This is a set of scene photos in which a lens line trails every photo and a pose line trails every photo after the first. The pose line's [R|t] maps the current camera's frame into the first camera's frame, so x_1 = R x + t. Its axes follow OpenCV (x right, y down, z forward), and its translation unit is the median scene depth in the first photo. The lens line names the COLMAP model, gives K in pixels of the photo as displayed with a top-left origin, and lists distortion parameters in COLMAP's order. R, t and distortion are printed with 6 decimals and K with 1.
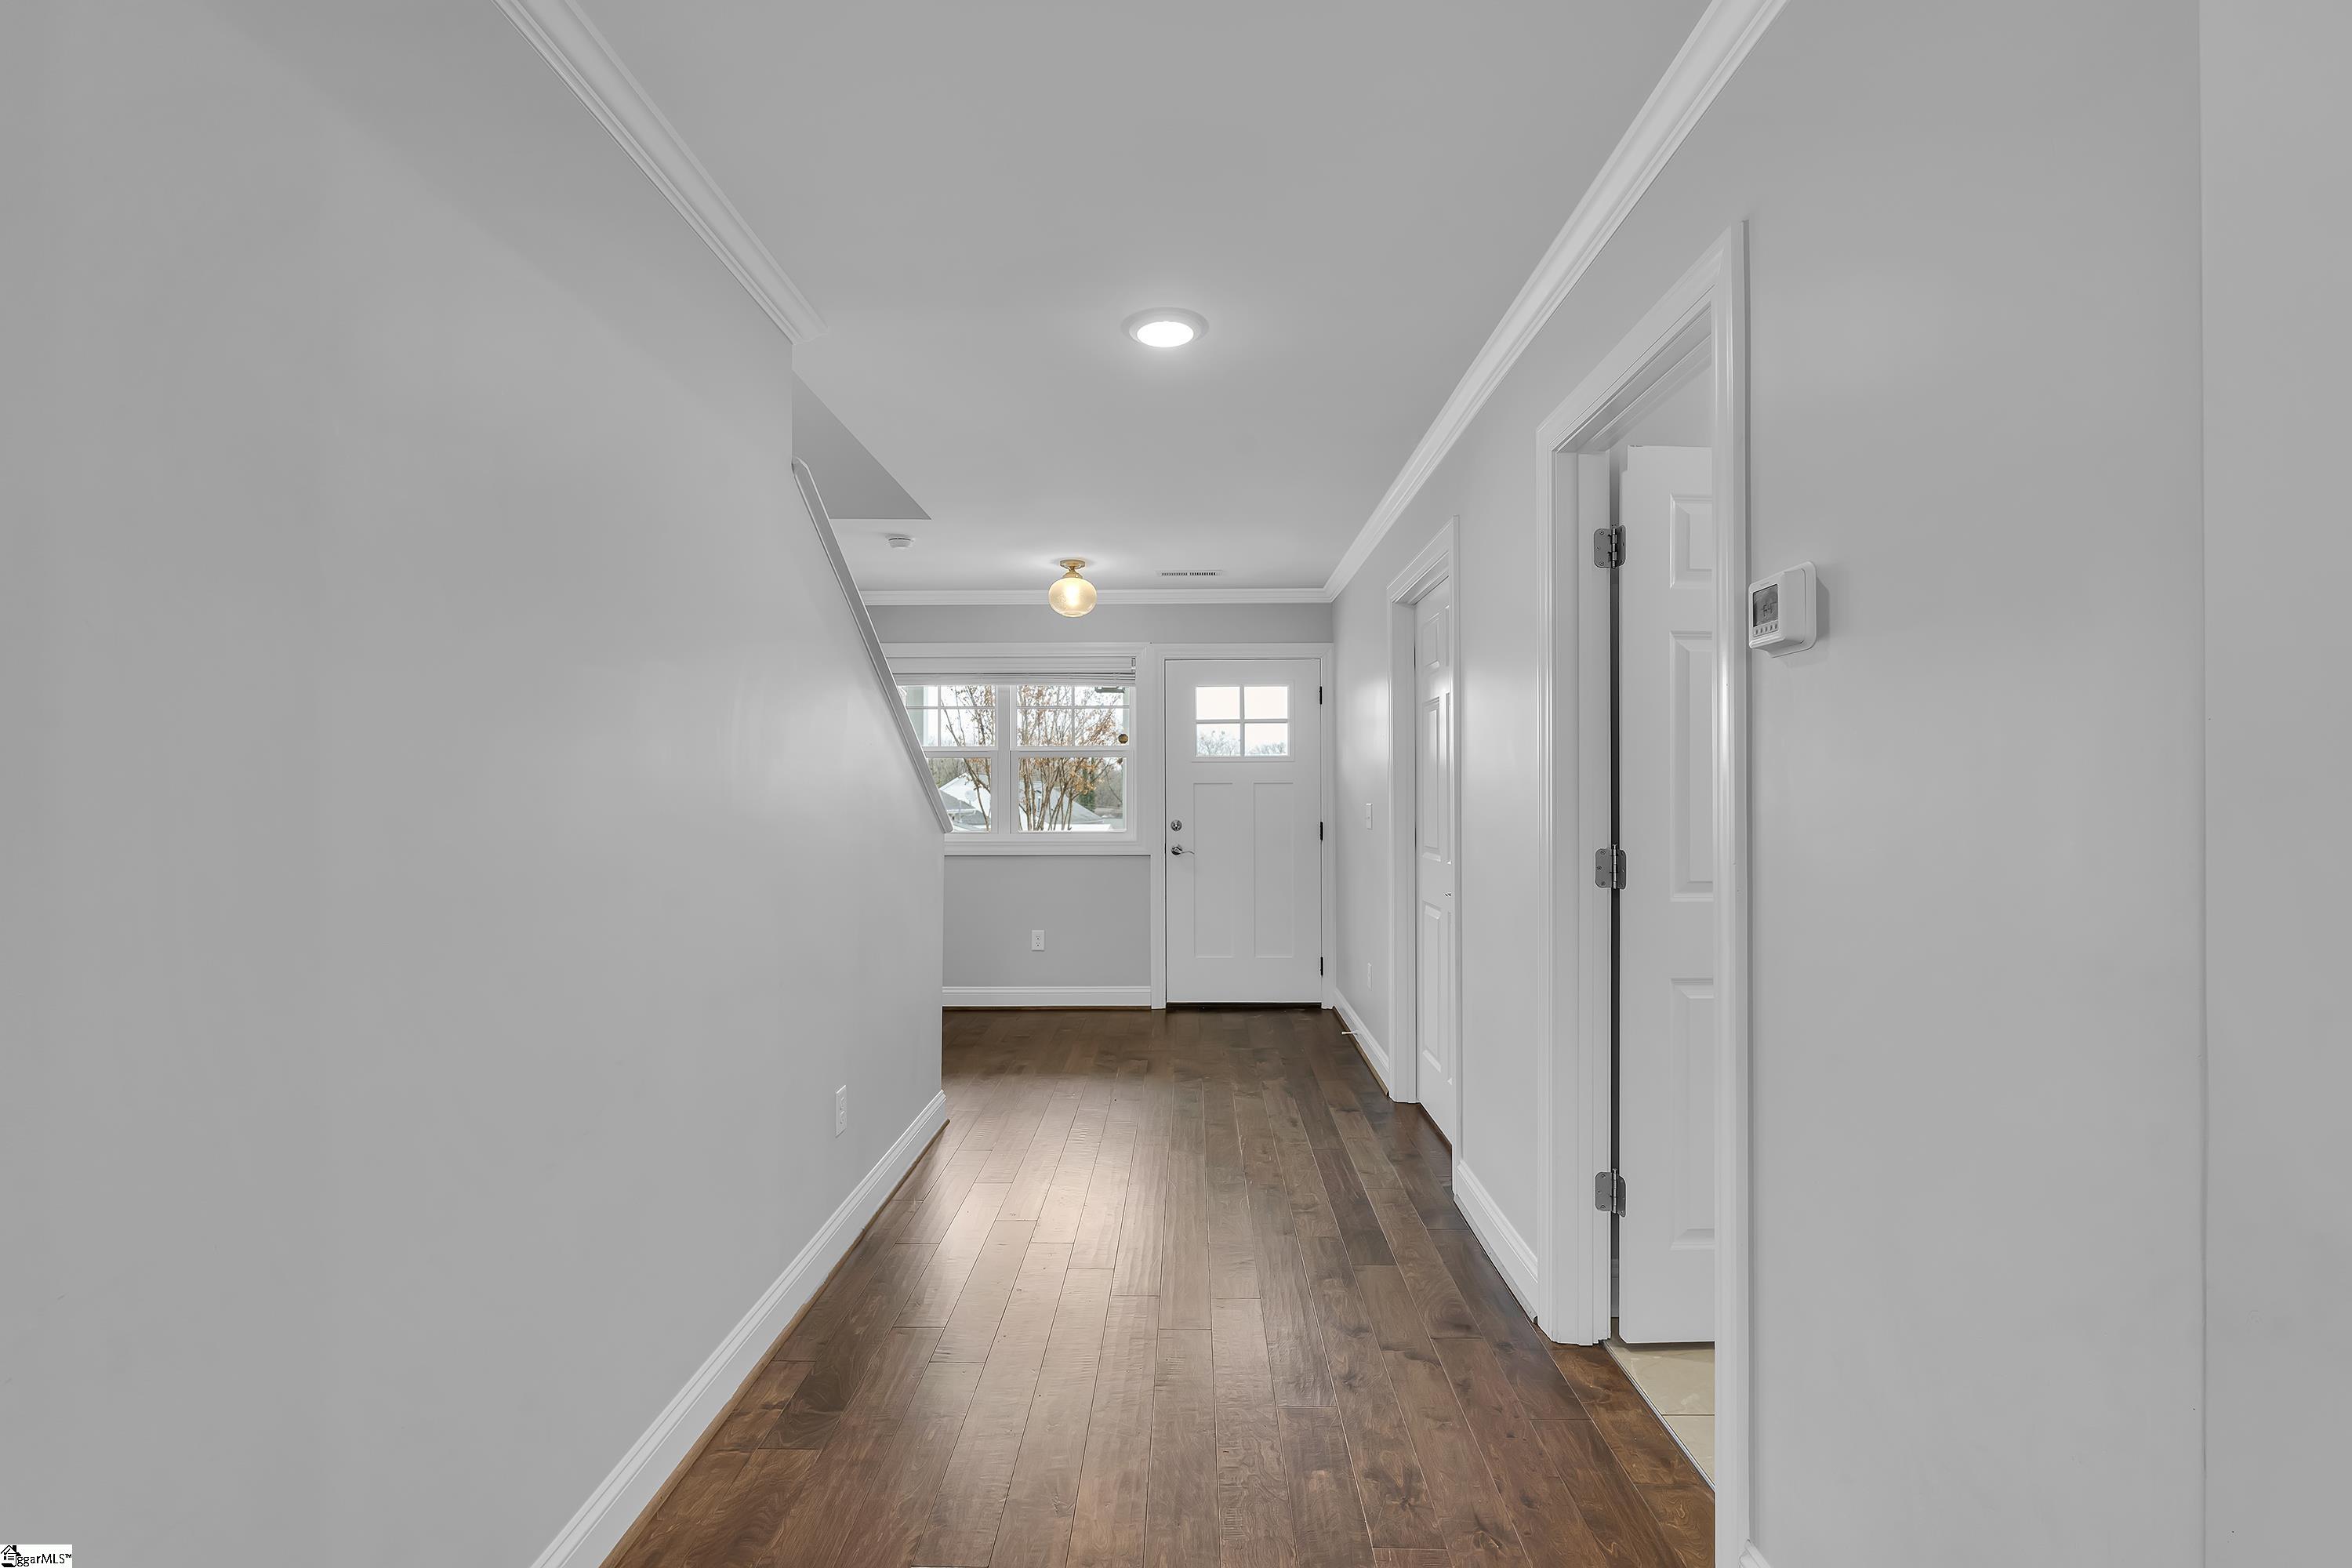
lens RADIAL K [[1027.3, 0, 1168.4], [0, 1027.3, 786.0], [0, 0, 1]] dist [-0.001351, 0.000320]
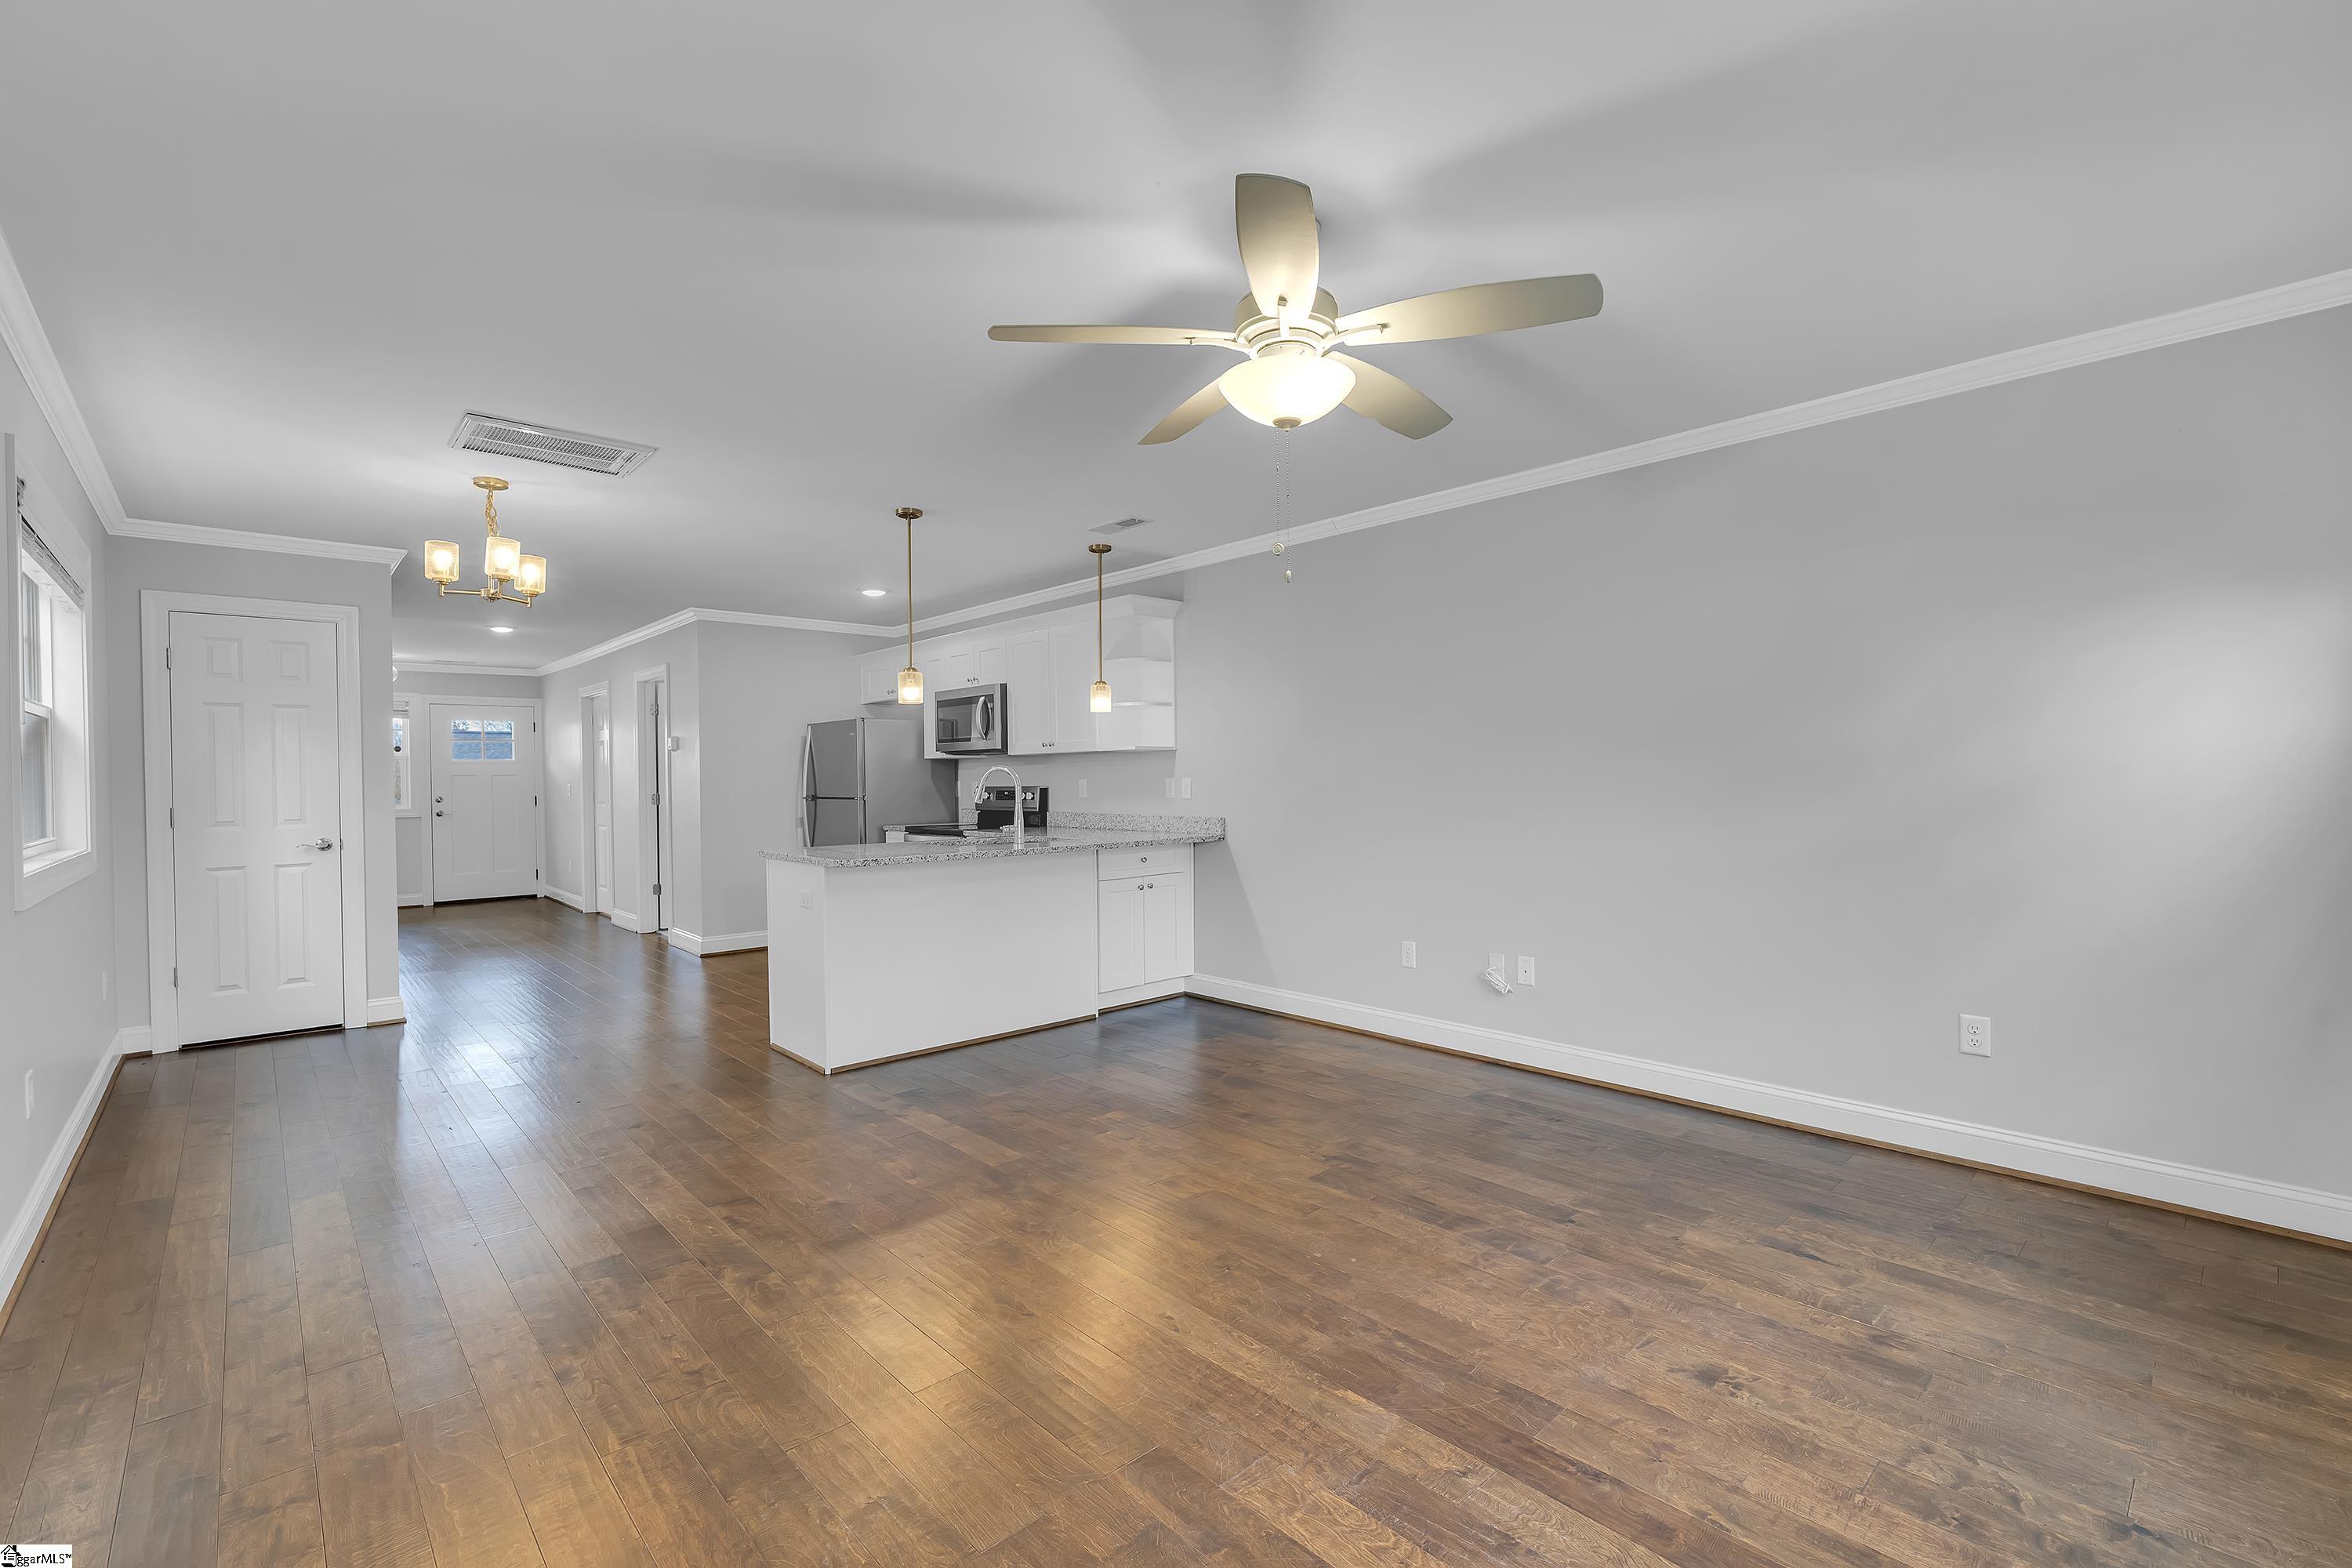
lens RADIAL K [[1027.3, 0, 1180.2], [0, 1027.3, 790.5], [0, 0, 1]] dist [-0.001351, 0.000320]
pose [[0.725479, -0.016147, 0.688054, -0.405349], [0.005221, 0.999825, 0.017959, -0.002245], [-0.688224, -0.009436, 0.725437, -1.639341]]
